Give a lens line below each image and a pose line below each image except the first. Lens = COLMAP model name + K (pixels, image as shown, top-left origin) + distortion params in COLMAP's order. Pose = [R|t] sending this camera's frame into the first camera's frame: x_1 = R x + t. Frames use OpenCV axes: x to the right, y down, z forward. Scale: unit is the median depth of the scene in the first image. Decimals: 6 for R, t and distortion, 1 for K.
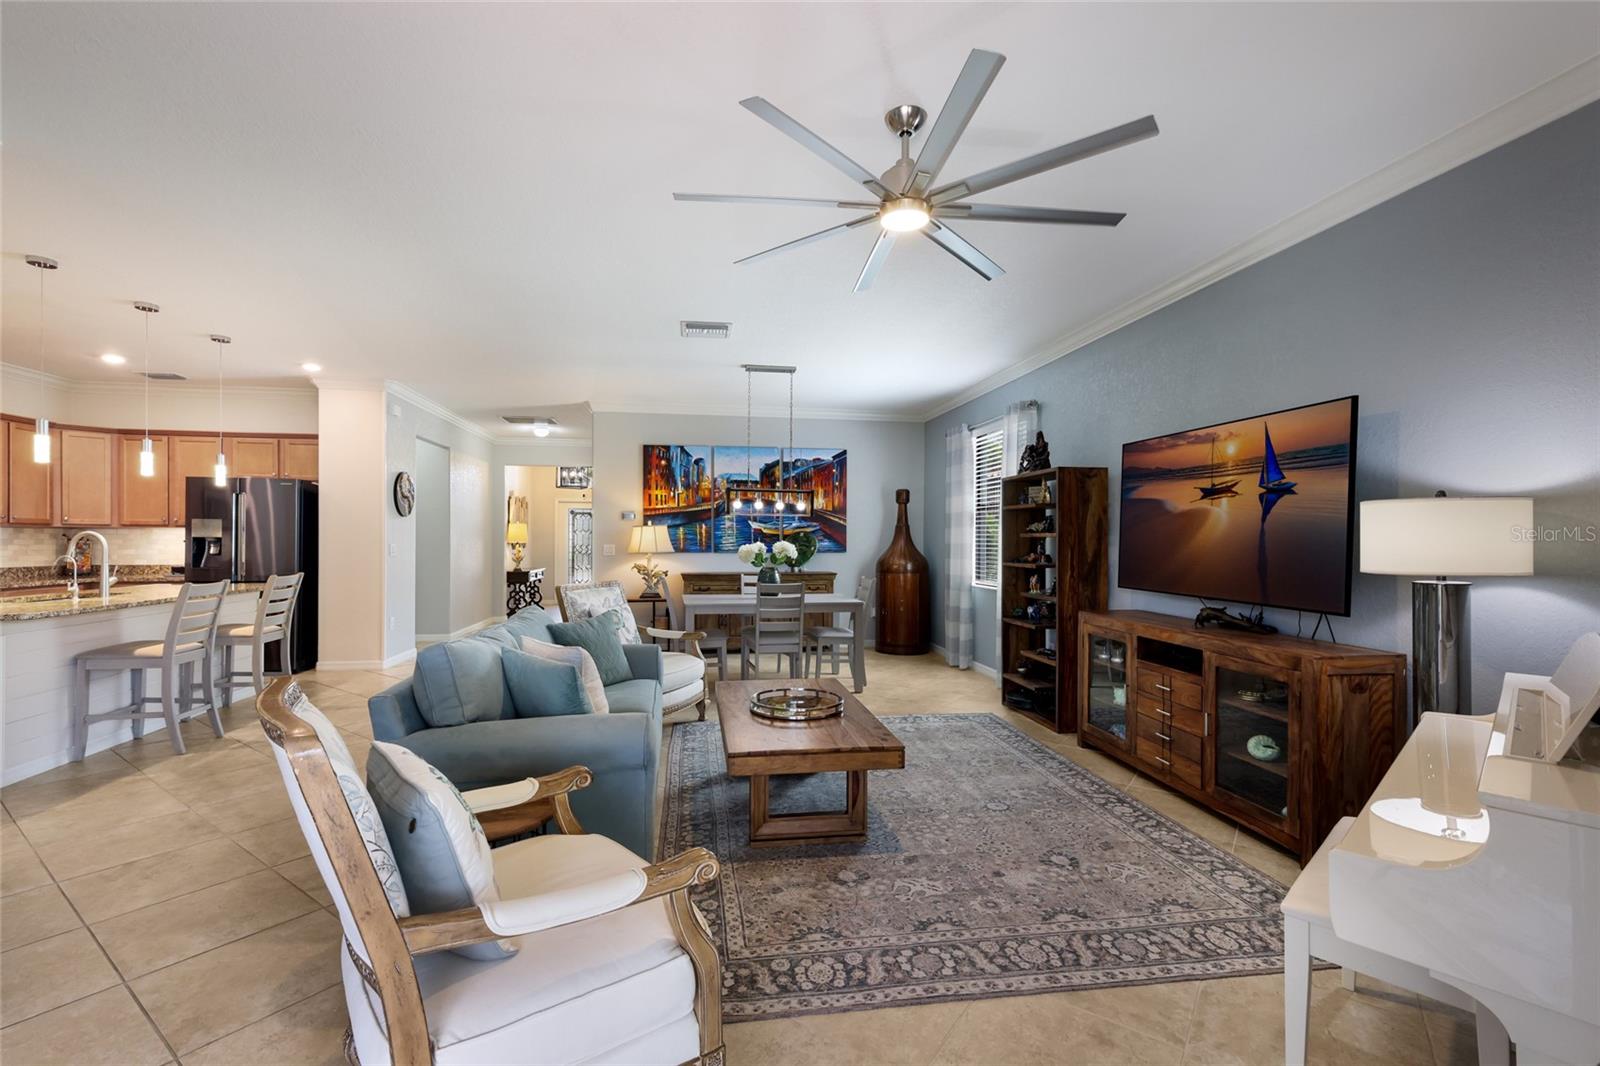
lens RADIAL K [[697.7, 0, 791.7], [0, 697.7, 541.8], [0, 0, 1]] dist [0.006034, -0.000125]
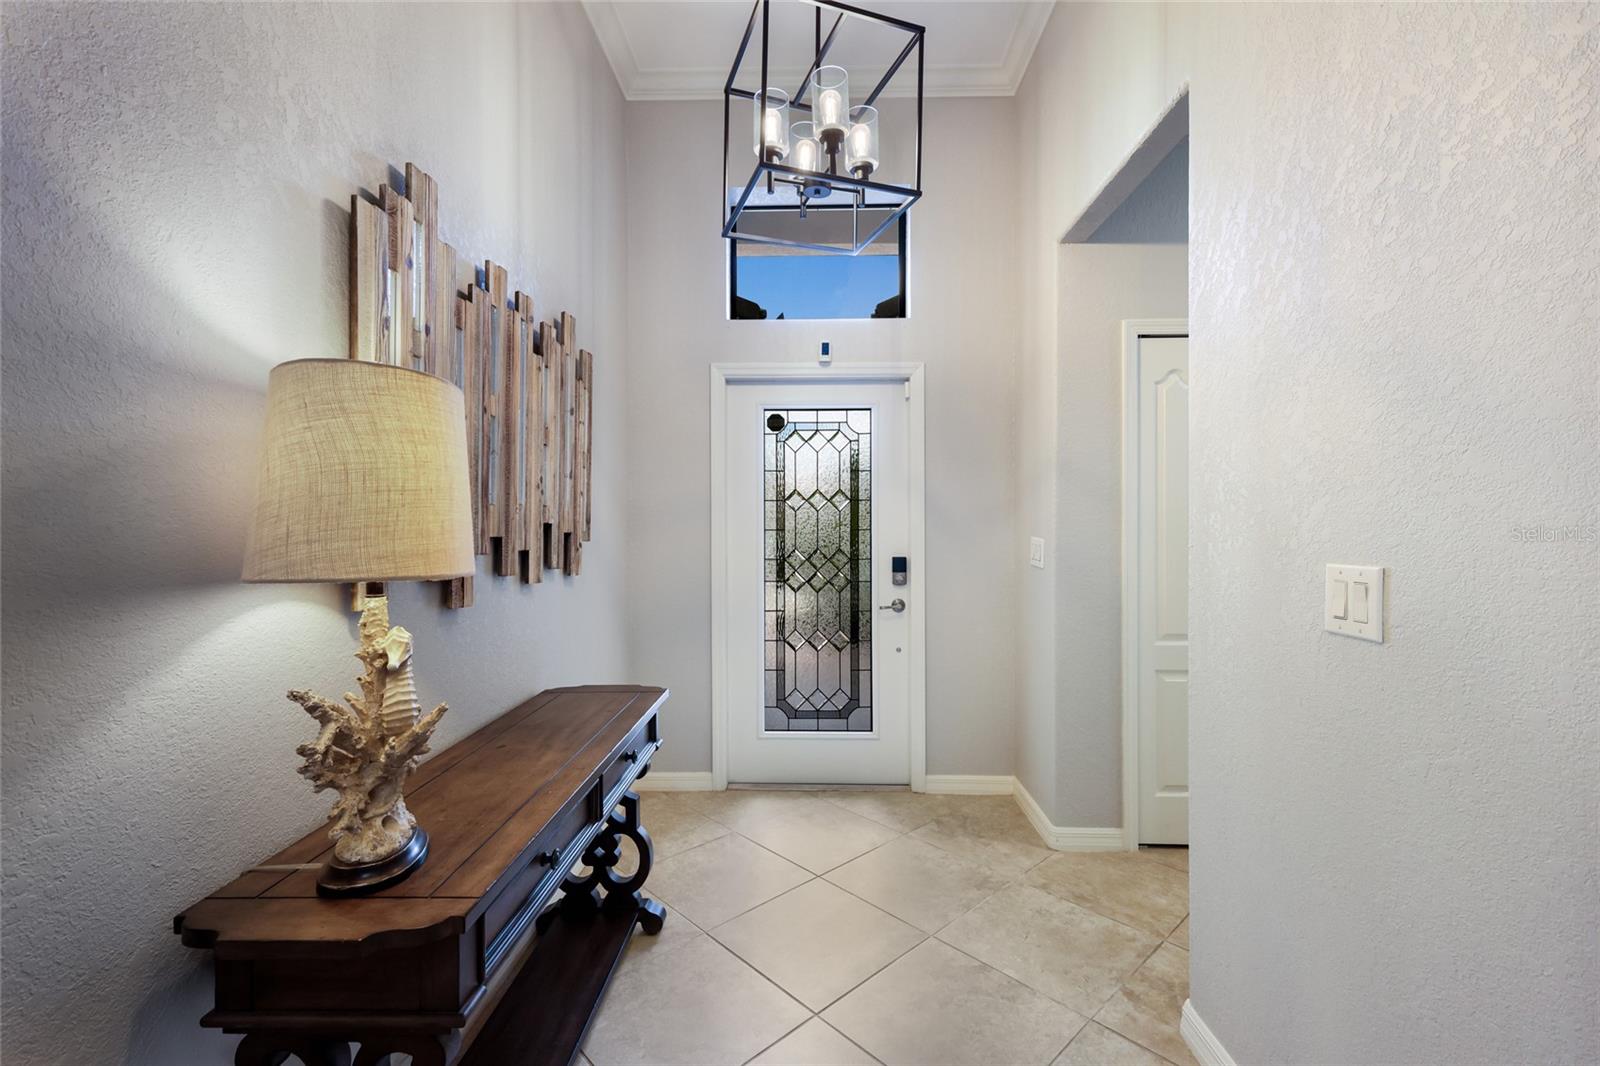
lens RADIAL K [[697.7, 0, 805.7], [0, 697.7, 522.7], [0, 0, 1]] dist [0.006034, -0.000125]
pose [[0.985085, -0.007479, -0.171906, -0.551865], [0.007401, 0.999972, -0.001093, -0.010659], [0.171910, -0.000195, 0.985113, 1.590585]]
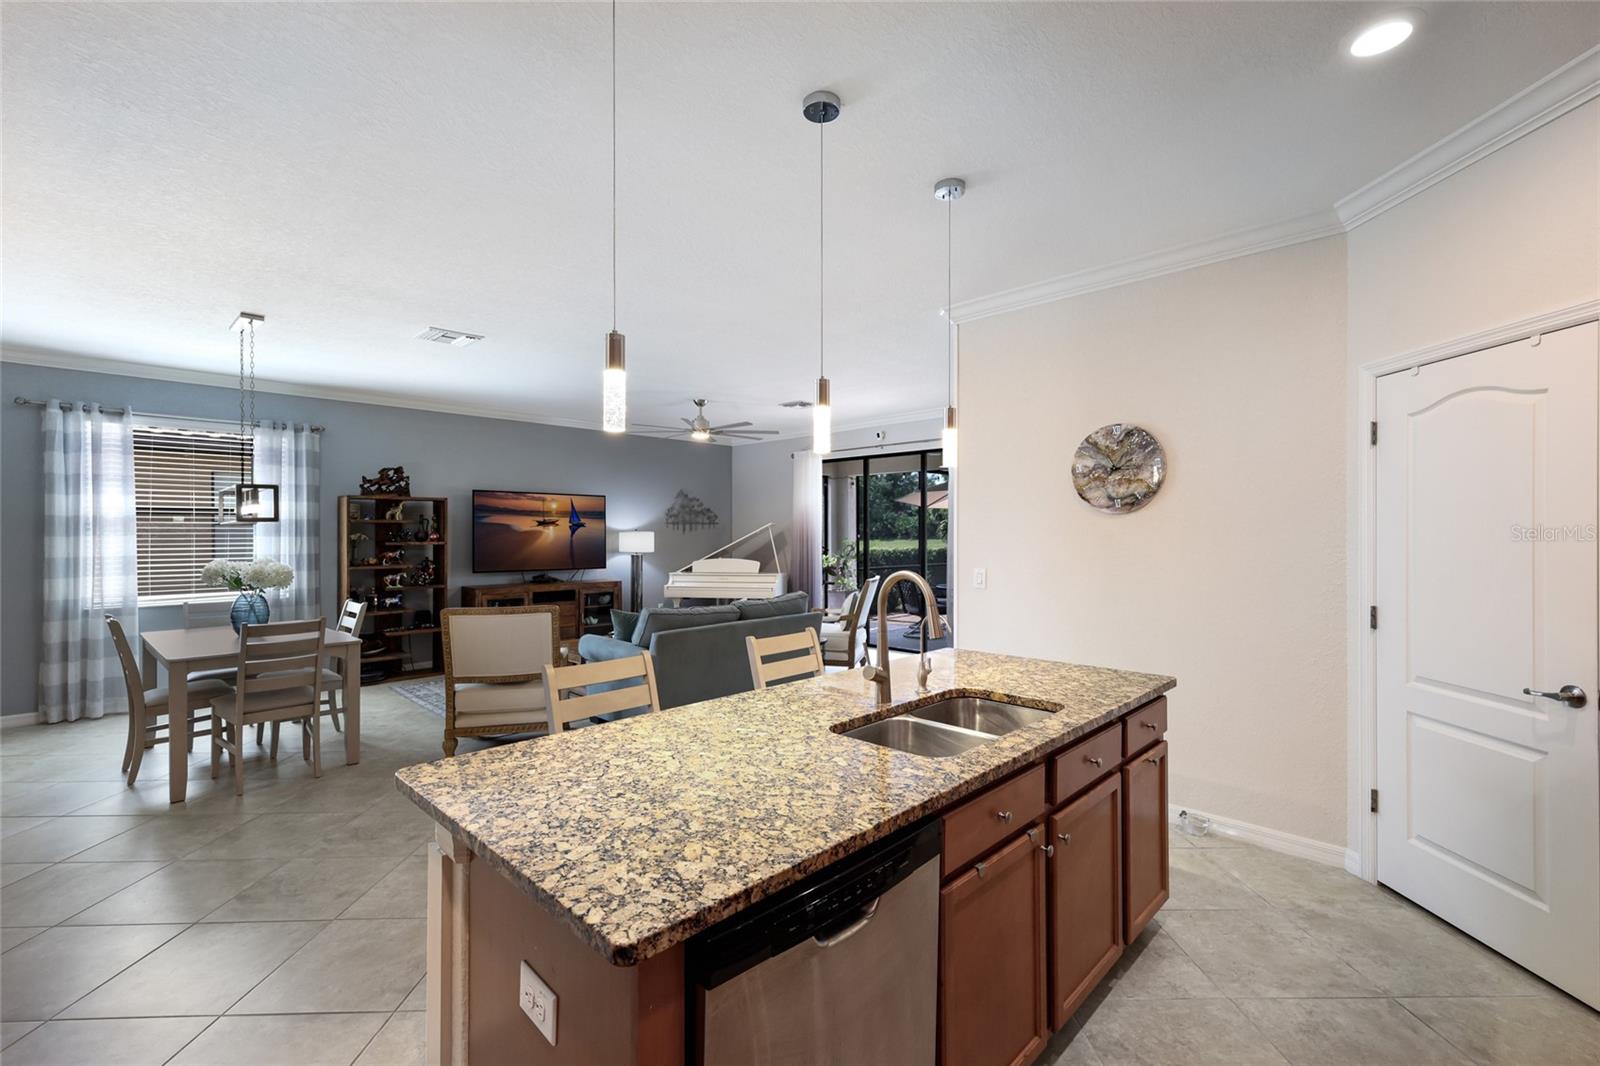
lens RADIAL K [[697.7, 0, 804.0], [0, 697.7, 537.0], [0, 0, 1]] dist [0.006034, -0.000125]
pose [[-0.609267, -0.010970, 0.792890, -0.940734], [0.000856, 0.999895, 0.014492, -0.032245], [-0.792965, 0.009508, -0.609193, 0.950920]]
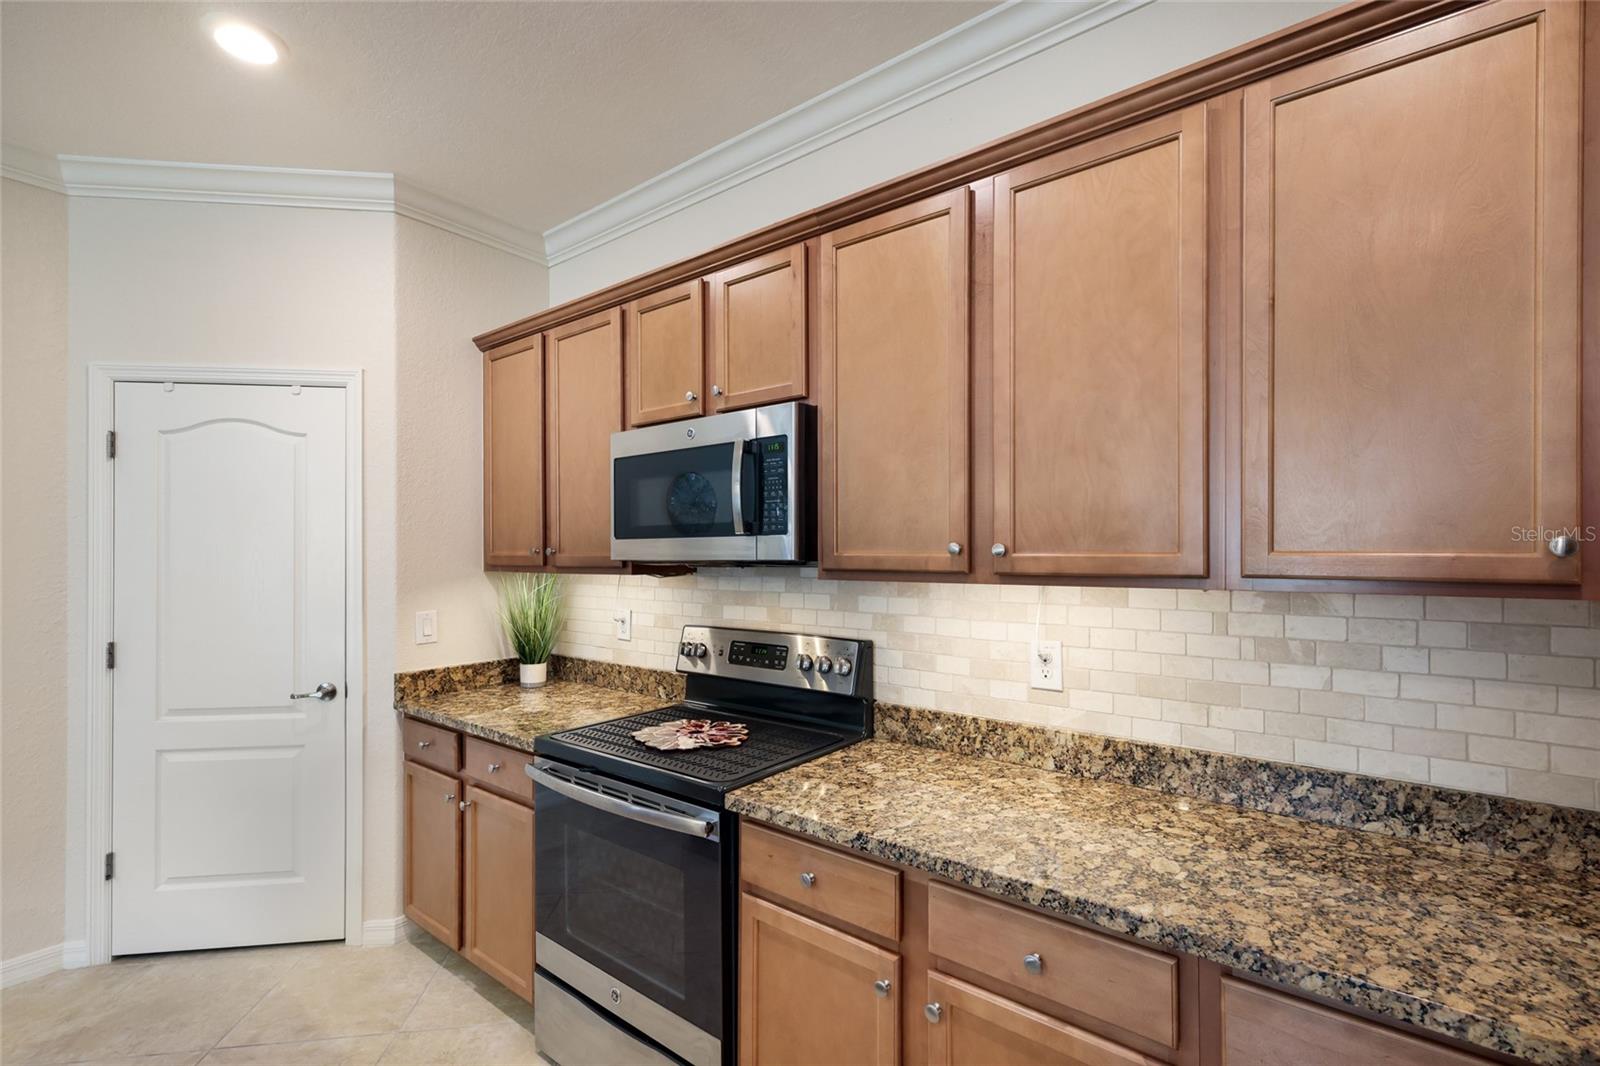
lens RADIAL K [[697.7, 0, 792.2], [0, 697.7, 554.6], [0, 0, 1]] dist [0.006034, -0.000125]
pose [[-0.729962, 0.003321, -0.683480, -0.821477], [0.000021, 0.999988, 0.004836, -0.032175], [0.683488, 0.003516, -0.729953, 0.935187]]
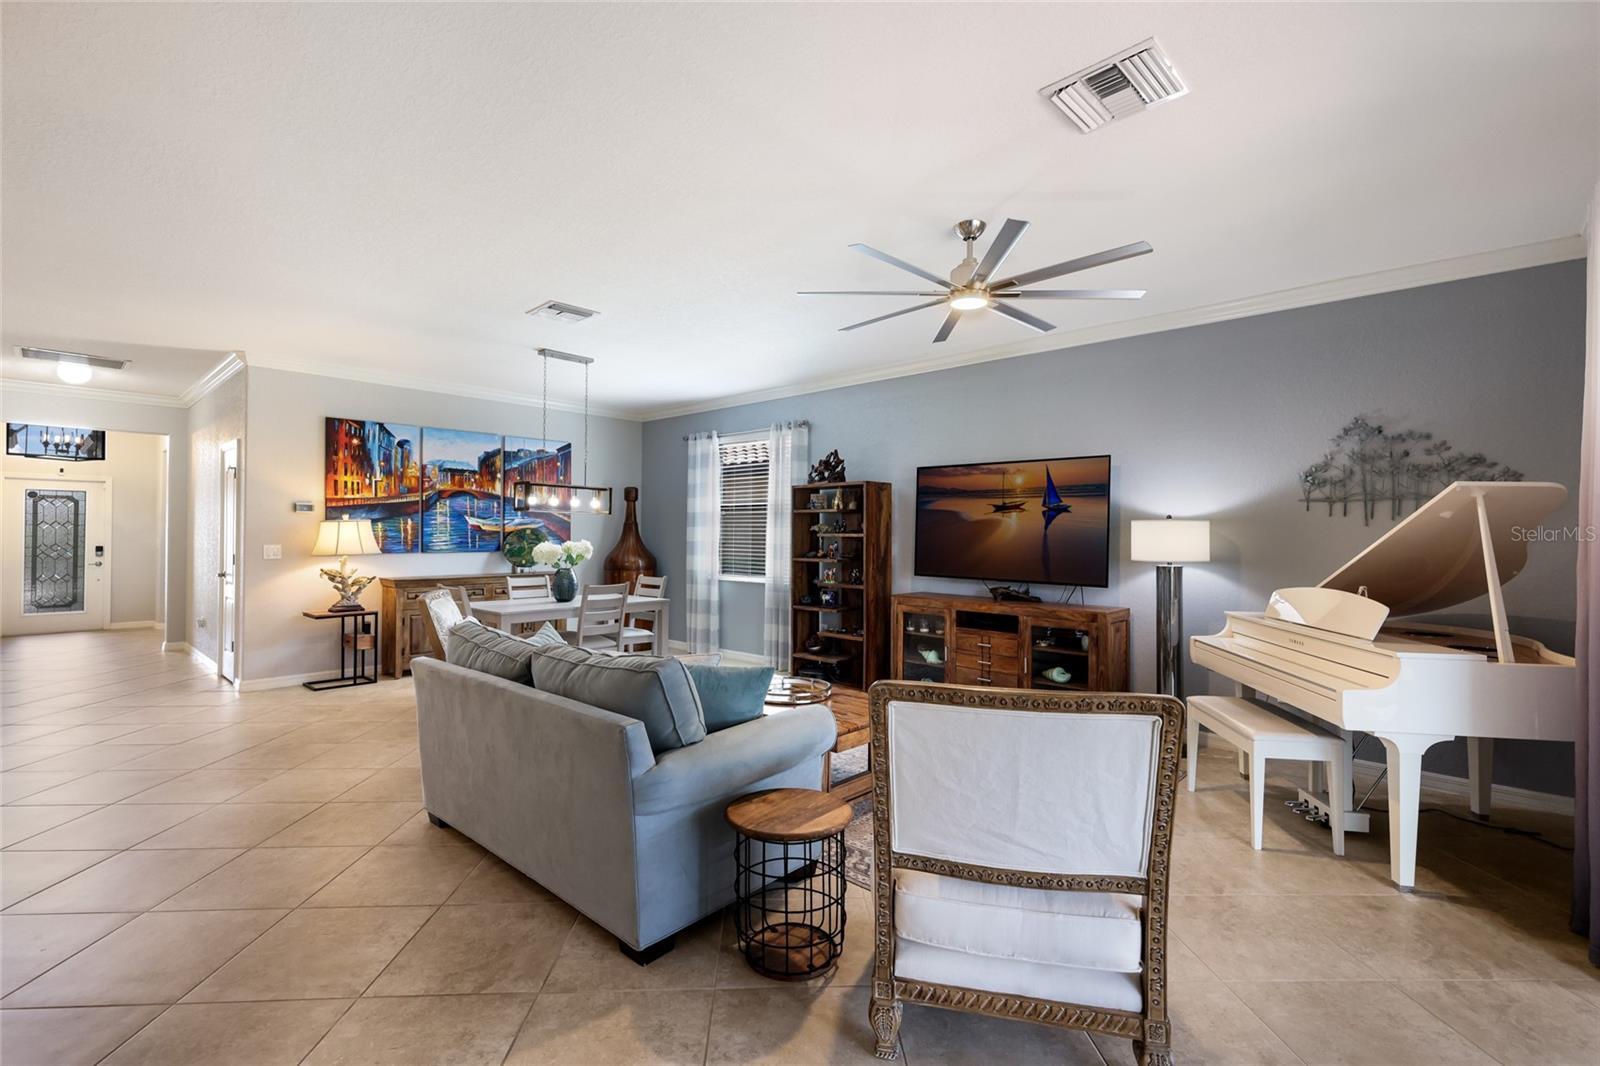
lens RADIAL K [[717.0, 0, 796.6], [0, 717.0, 531.8], [0, 0, 1]] dist [0.007252, -0.000251]
pose [[0.782959, 0.002254, 0.622069, -0.372096], [0.000132, 0.999993, -0.003790, -0.008735], [-0.622073, 0.003050, 0.782954, 0.054155]]
